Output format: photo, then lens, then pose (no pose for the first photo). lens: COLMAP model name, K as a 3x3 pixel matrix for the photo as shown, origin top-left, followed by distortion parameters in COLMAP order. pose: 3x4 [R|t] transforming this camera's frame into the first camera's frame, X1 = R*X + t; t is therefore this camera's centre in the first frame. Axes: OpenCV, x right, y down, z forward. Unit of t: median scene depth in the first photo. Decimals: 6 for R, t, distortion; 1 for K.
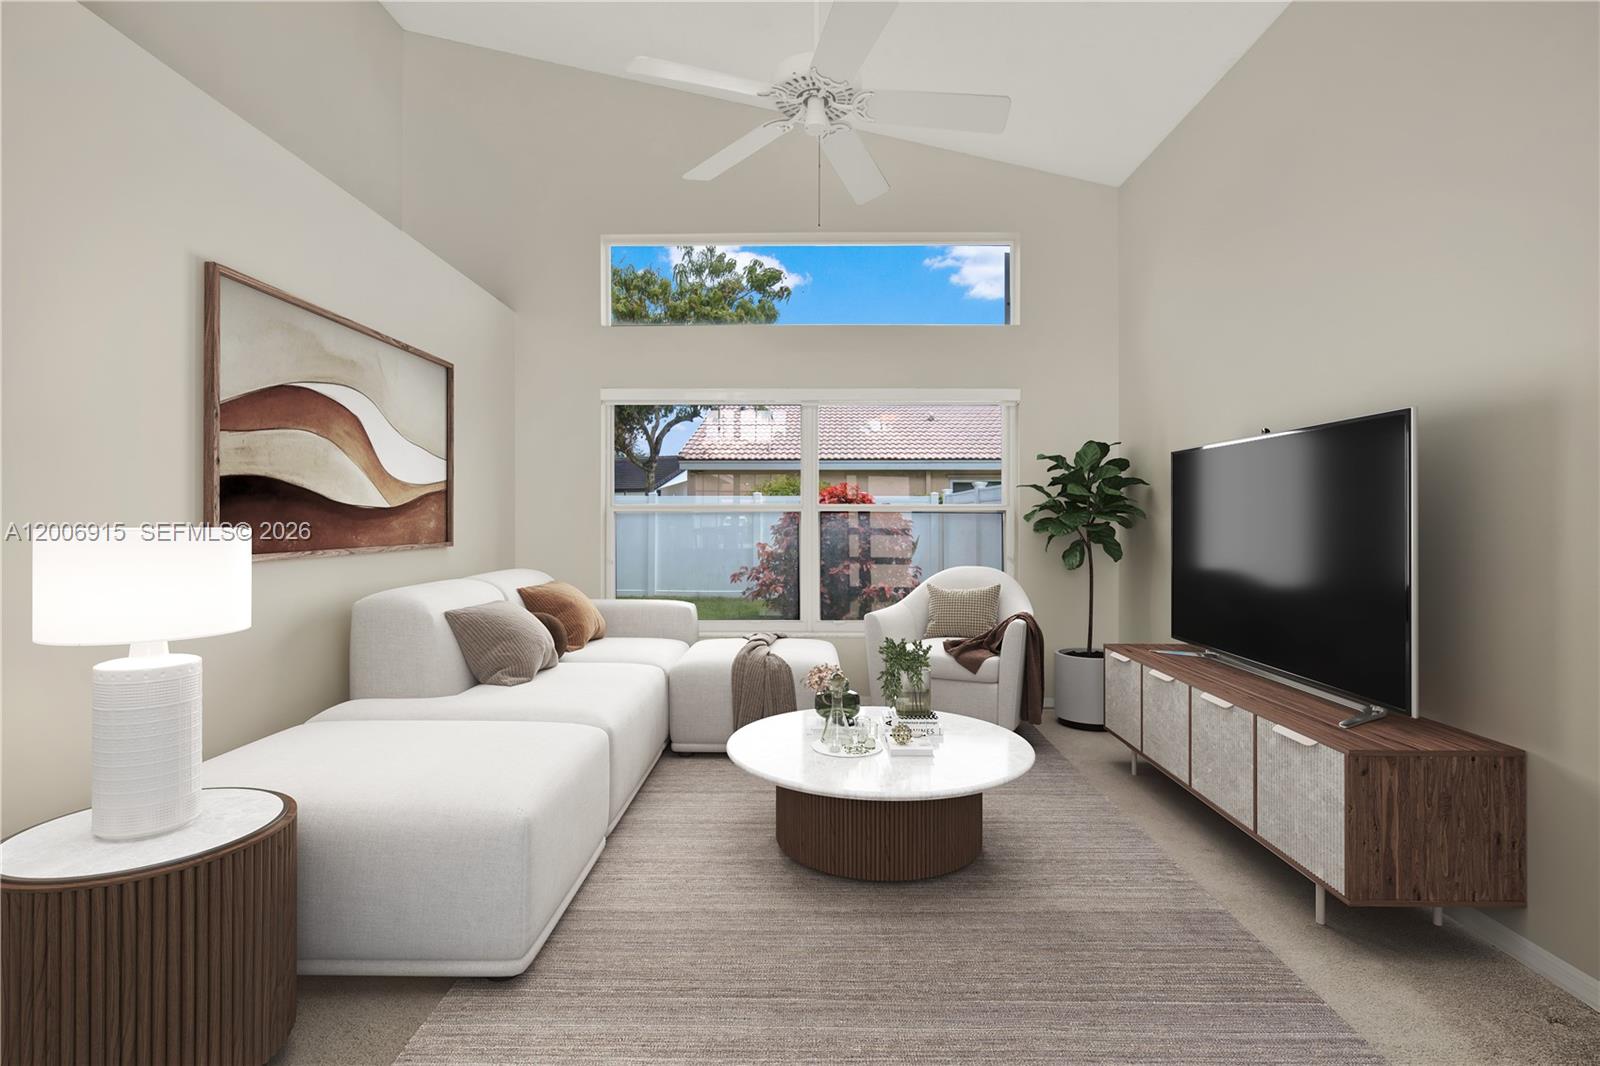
lens RADIAL K [[796.9, 0, 801.0], [0, 796.9, 522.7], [0, 0, 1]] dist [0.005406, -0.002085]
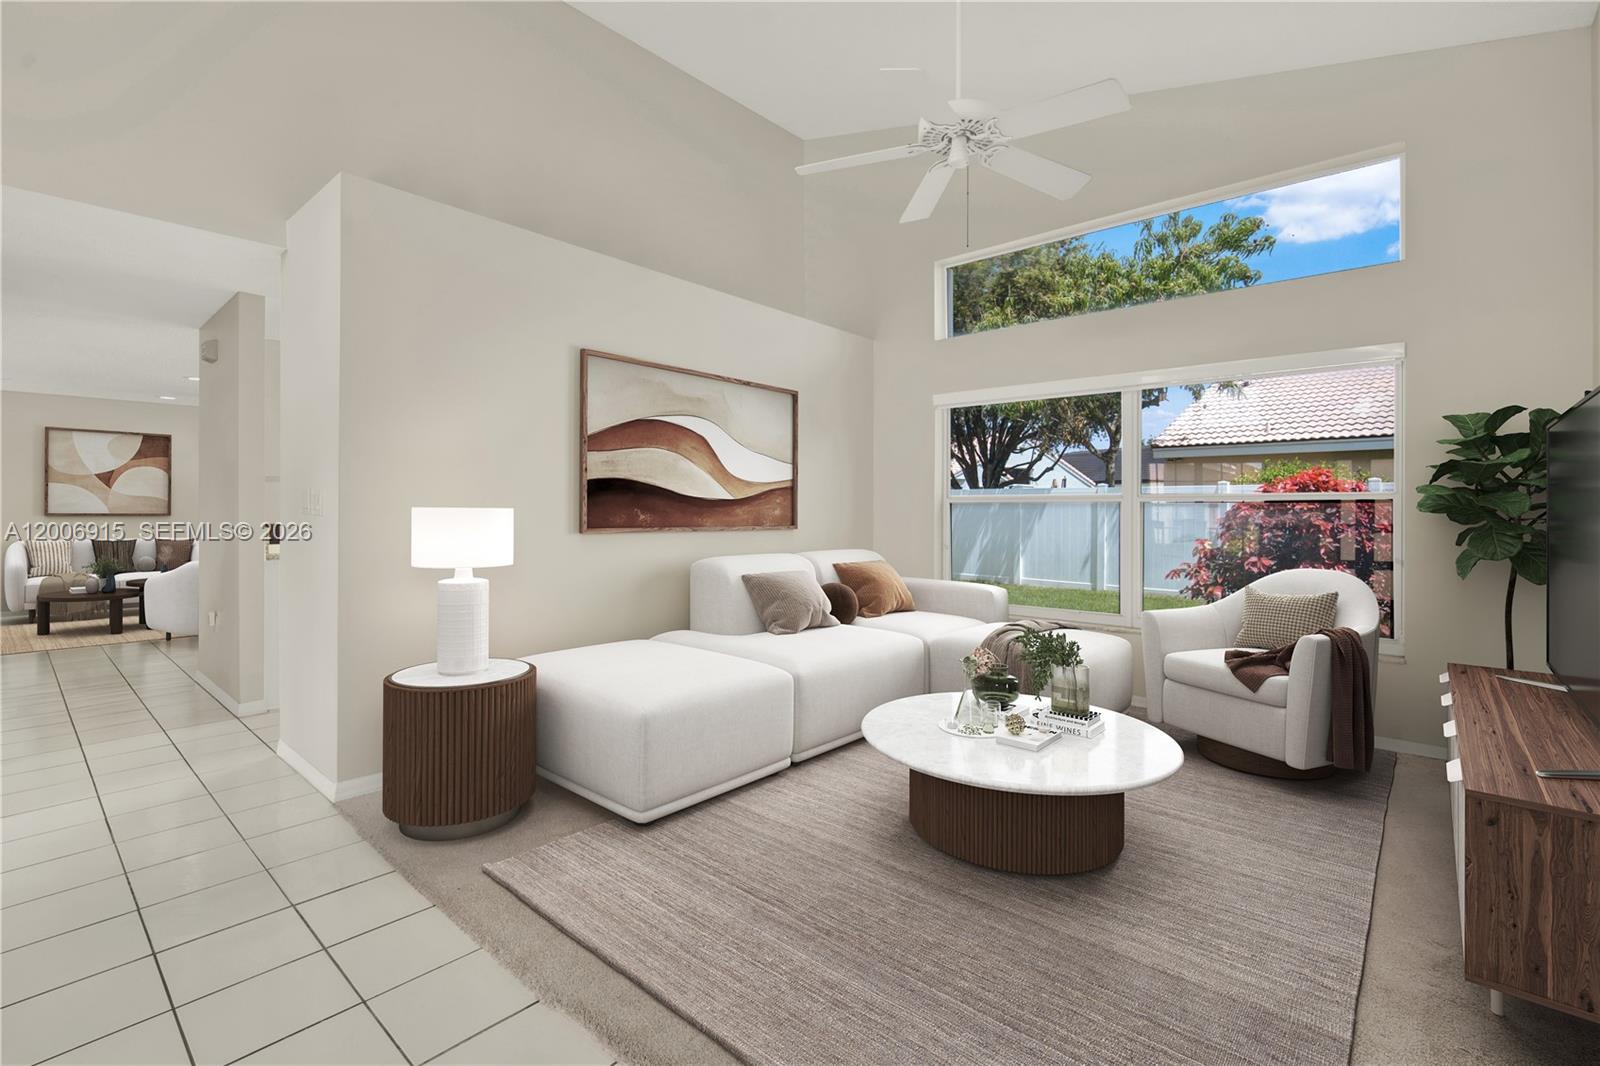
lens RADIAL K [[715.4, 0, 800.8], [0, 715.4, 520.9], [0, 0, 1]] dist [0.000153, 0.001340]
pose [[0.760485, 0.013195, -0.649221, 0.480847], [-0.011305, 0.999911, 0.007080, 0.010306], [0.649257, 0.001955, 0.760567, 0.149836]]
